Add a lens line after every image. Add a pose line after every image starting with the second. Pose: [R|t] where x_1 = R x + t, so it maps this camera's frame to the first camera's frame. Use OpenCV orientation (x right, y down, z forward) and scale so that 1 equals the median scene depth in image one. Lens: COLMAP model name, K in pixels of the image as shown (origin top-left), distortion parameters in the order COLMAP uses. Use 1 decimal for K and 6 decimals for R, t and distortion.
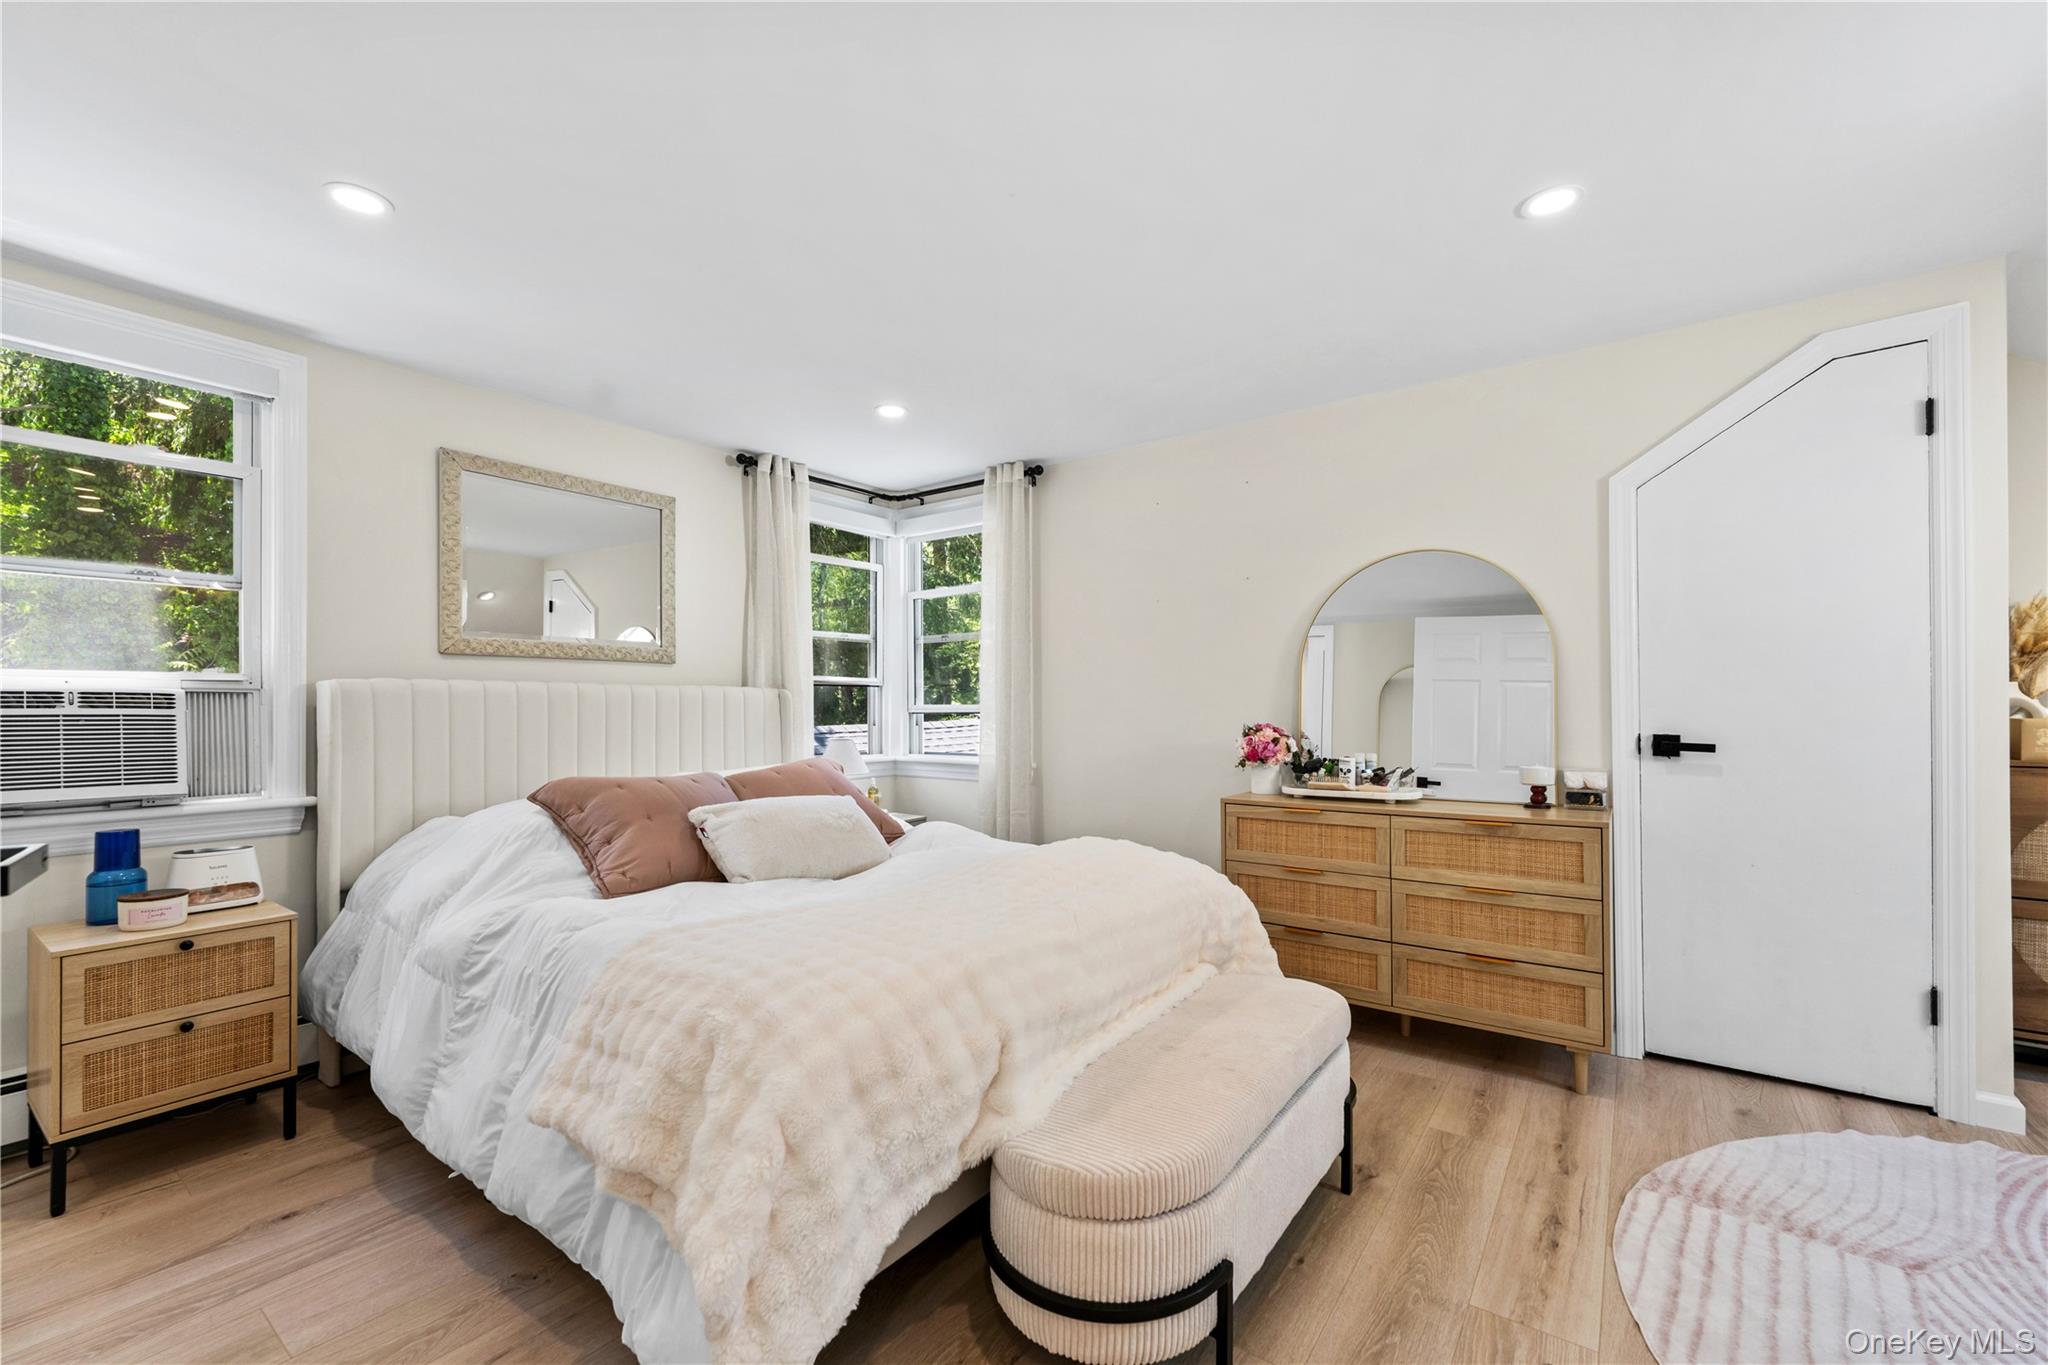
lens RADIAL K [[836.5, 0, 1043.9], [0, 836.5, 698.5], [0, 0, 1]] dist [0.005409, -0.002211]
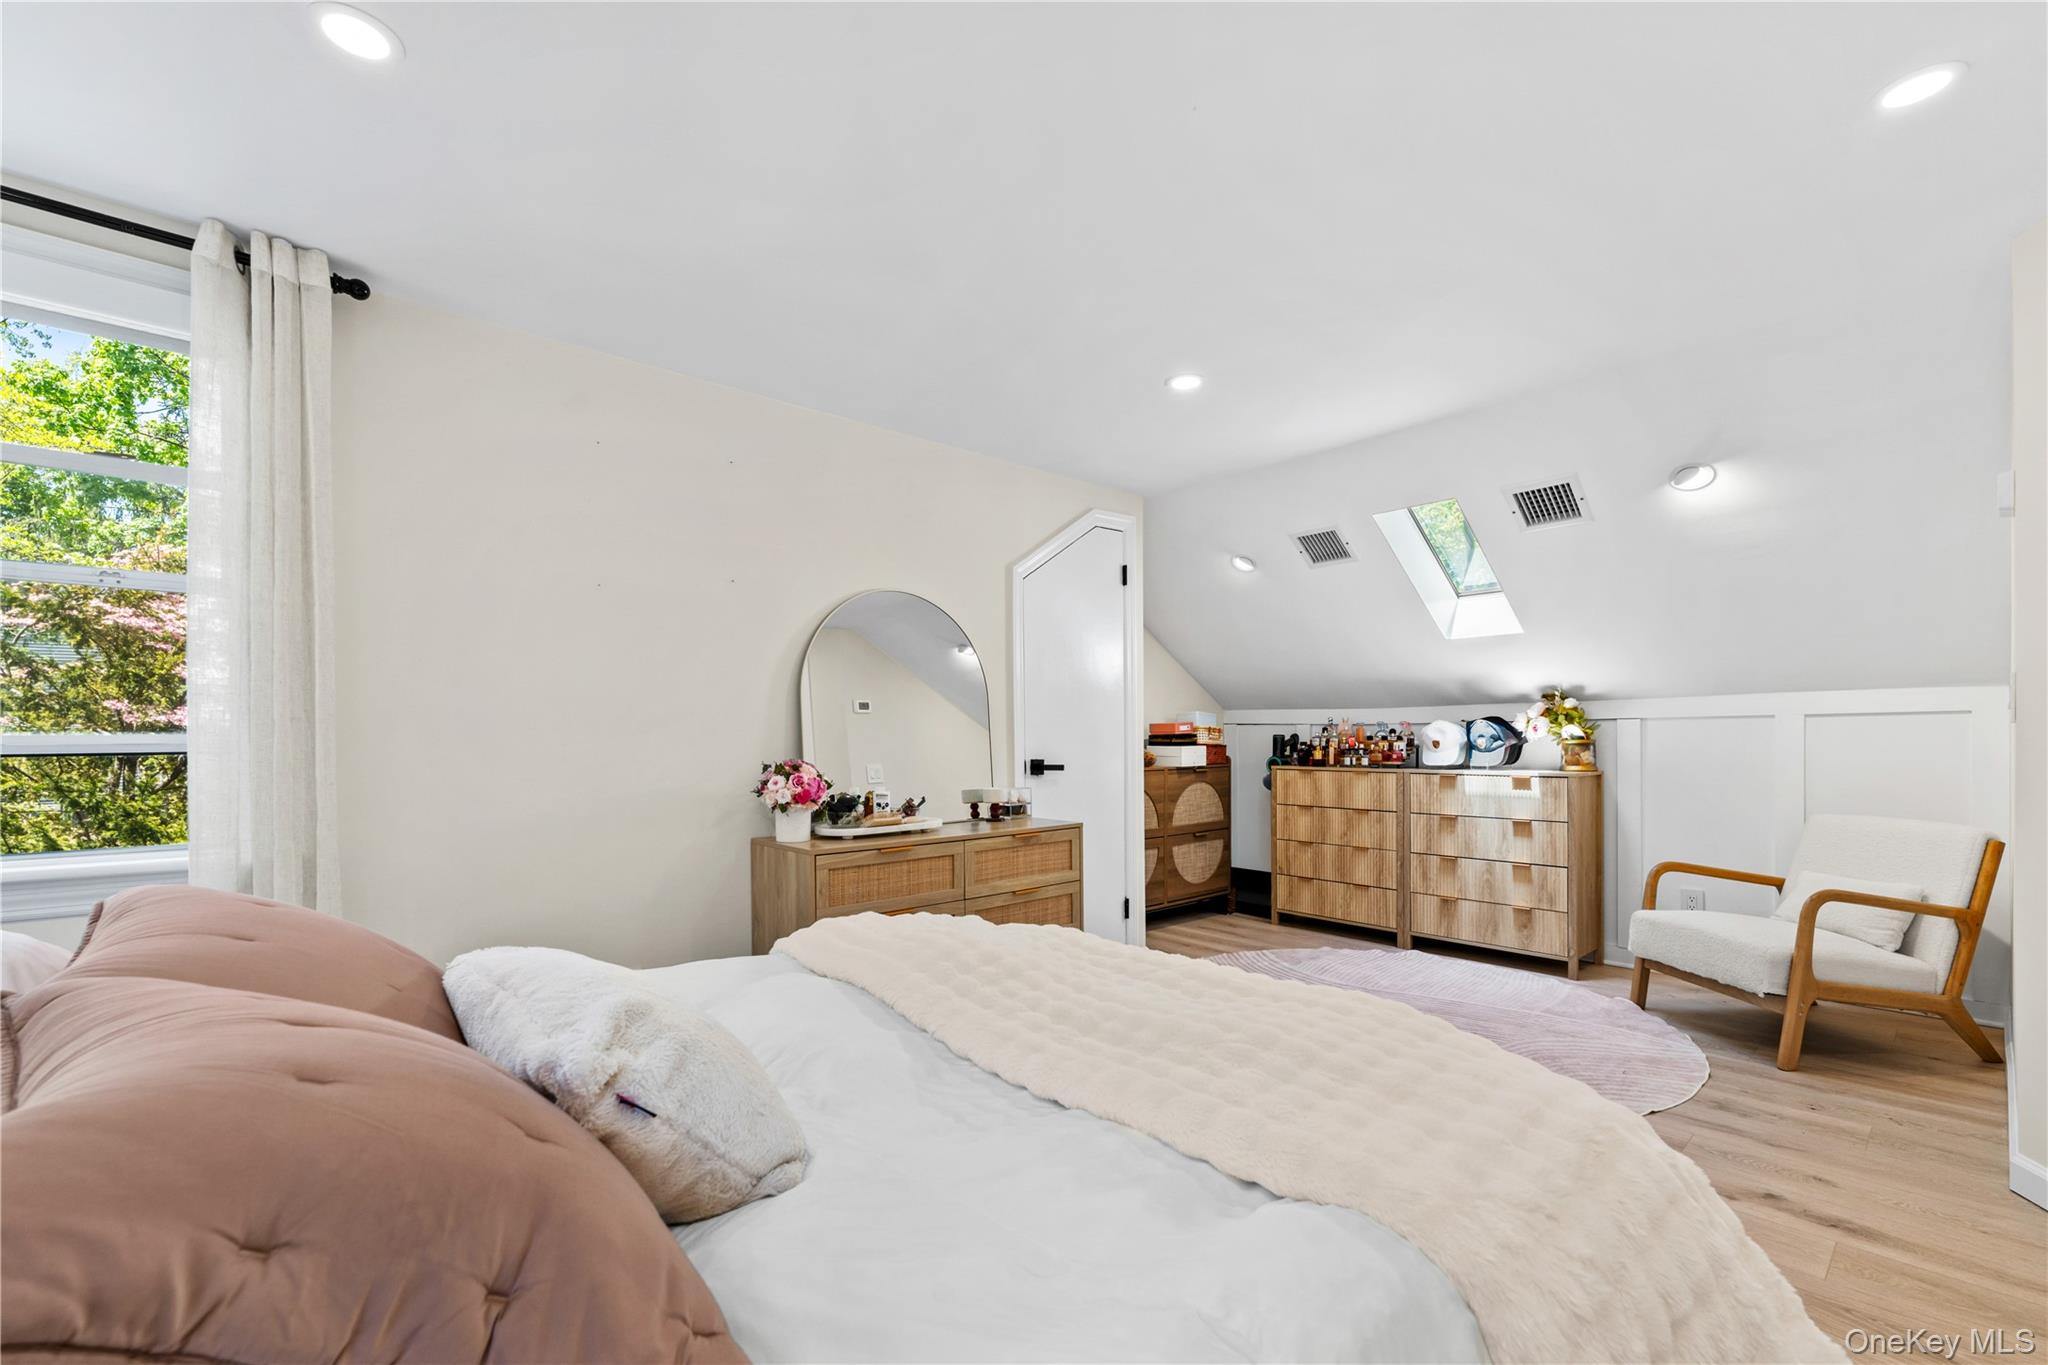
lens RADIAL K [[836.5, 0, 1022.3], [0, 836.5, 736.9], [0, 0, 1]] dist [0.005409, -0.002211]
pose [[0.233253, 0.005300, 0.972402, -0.624268], [-0.004248, 0.999981, -0.004432, 0.012051], [-0.972407, -0.003097, 0.233272, 0.700419]]
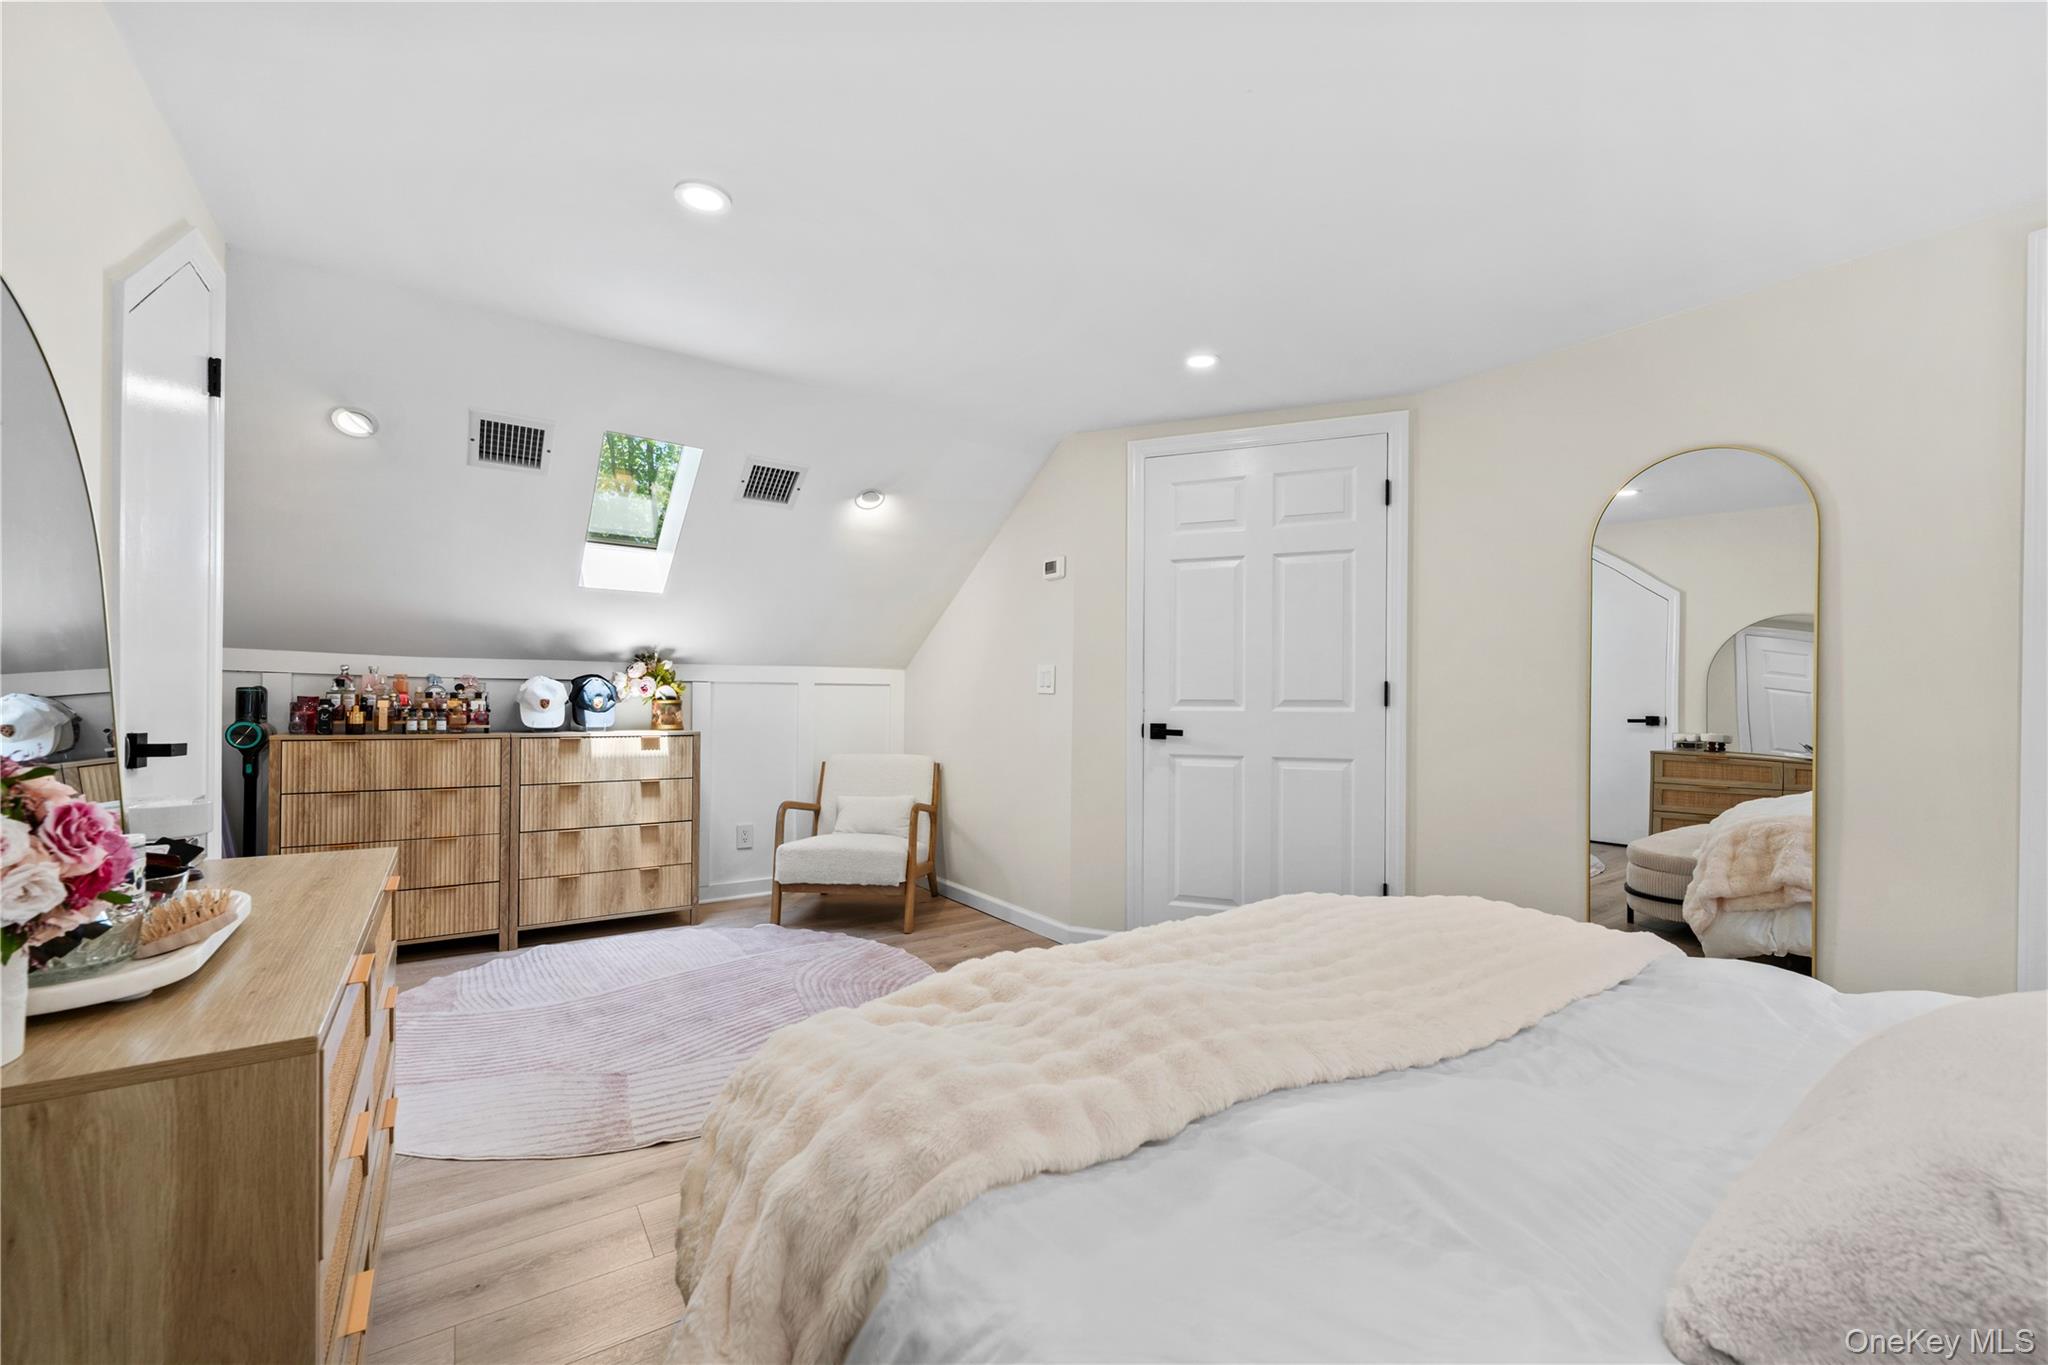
lens RADIAL K [[836.5, 0, 1019.7], [0, 836.5, 702.1], [0, 0, 1]] dist [0.005409, -0.002211]
pose [[-0.931831, -0.004643, 0.362863, -0.097544], [-0.008487, 0.999923, -0.008999, 0.019339], [-0.362793, -0.011465, -0.931799, 1.350535]]
